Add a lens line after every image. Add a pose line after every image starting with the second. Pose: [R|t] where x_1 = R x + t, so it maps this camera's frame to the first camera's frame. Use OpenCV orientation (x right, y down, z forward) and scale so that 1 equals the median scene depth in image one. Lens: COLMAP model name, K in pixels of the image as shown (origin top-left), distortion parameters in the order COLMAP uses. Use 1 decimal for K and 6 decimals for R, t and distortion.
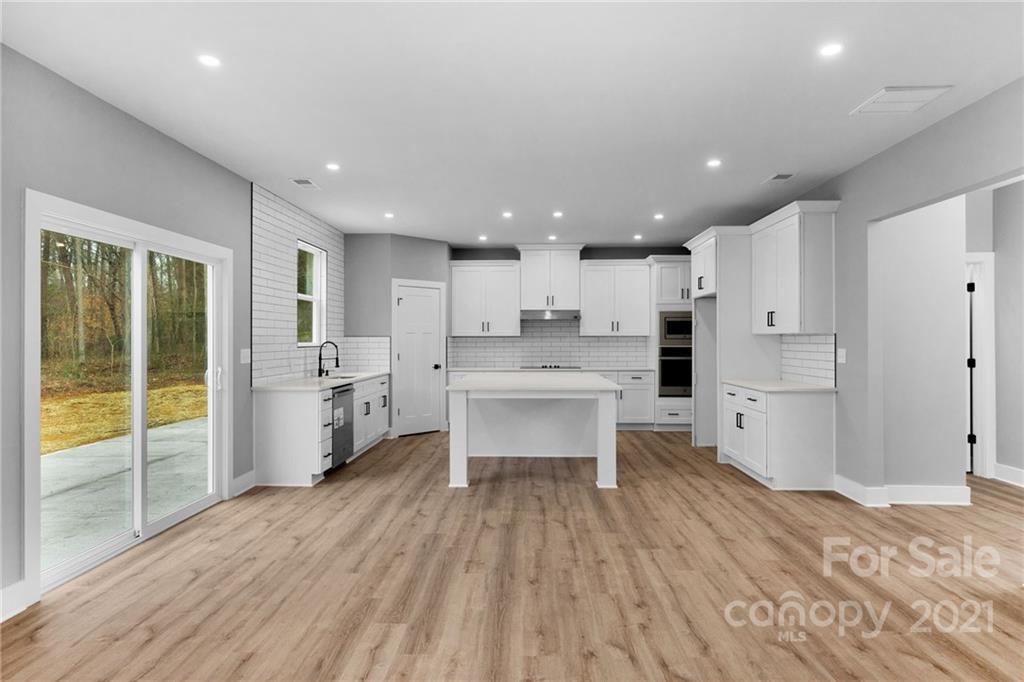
lens RADIAL K [[572.2, 0, 535.9], [0, 572.2, 335.2], [0, 0, 1]] dist [0.000018, 0.001411]
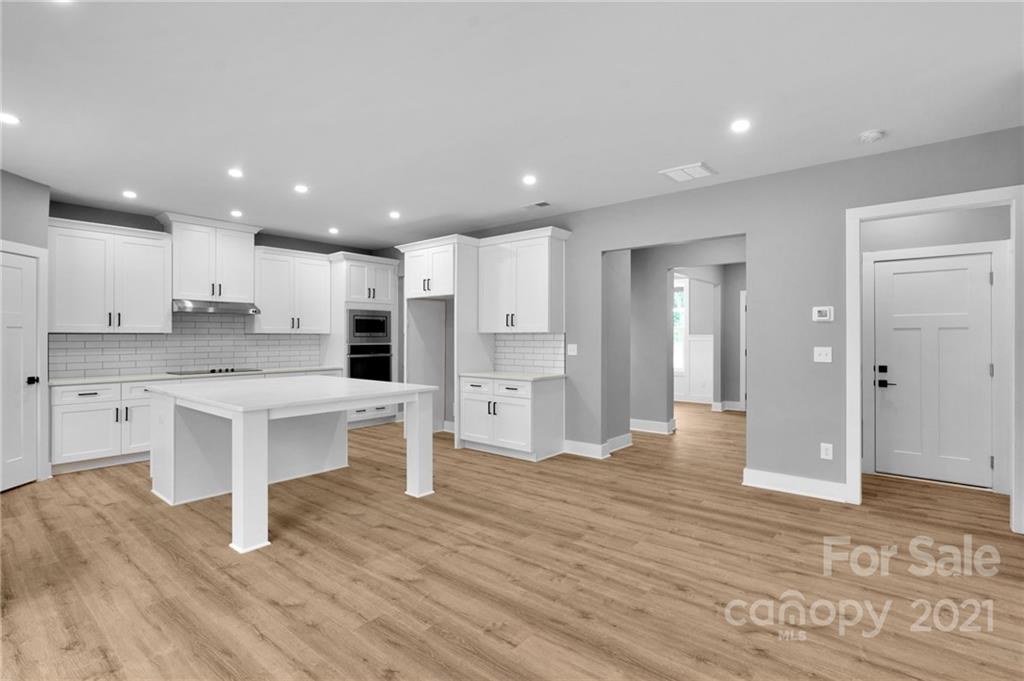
lens RADIAL K [[476.7, 0, 539.1], [0, 476.7, 337.1], [0, 0, 1]] dist [-0.002935, 0.000177]
pose [[0.620766, 0.000451, 0.783996, -0.383482], [-0.005948, 0.999974, 0.004134, 0.002485], [-0.783974, -0.007229, 0.620752, 0.378772]]
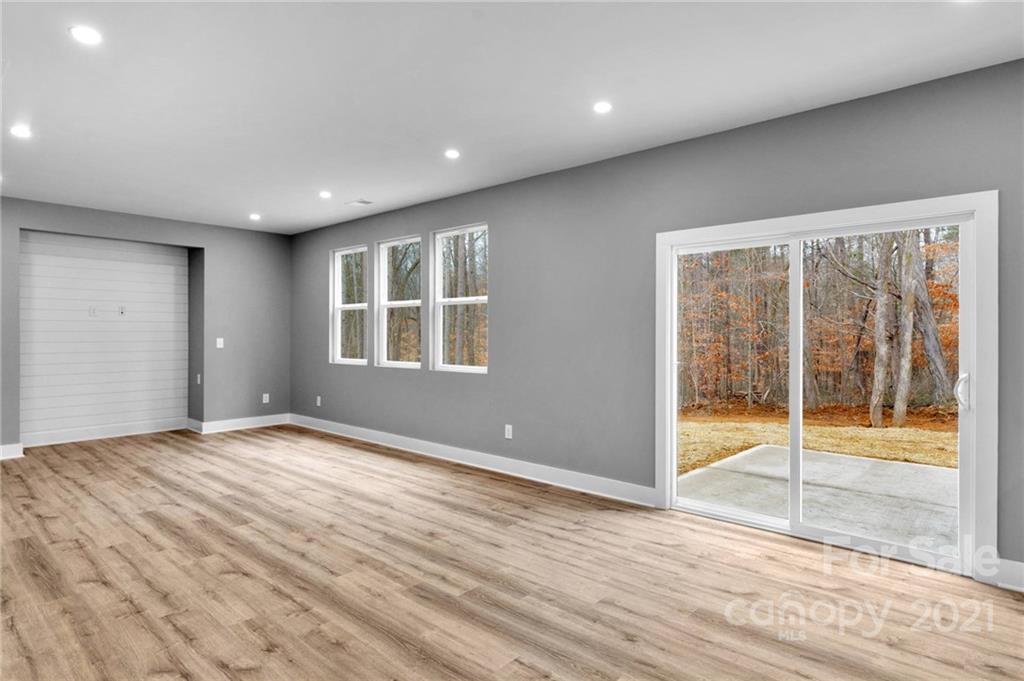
lens RADIAL K [[557.7, 0, 511.3], [0, 557.7, 335.8], [0, 0, 1]] dist [-0.003515, 0.001336]
pose [[-0.674155, 0.005534, -0.738570, 0.249449], [0.002921, 0.999984, 0.004827, 0.006906], [0.738585, 0.001097, -0.674160, 0.935185]]
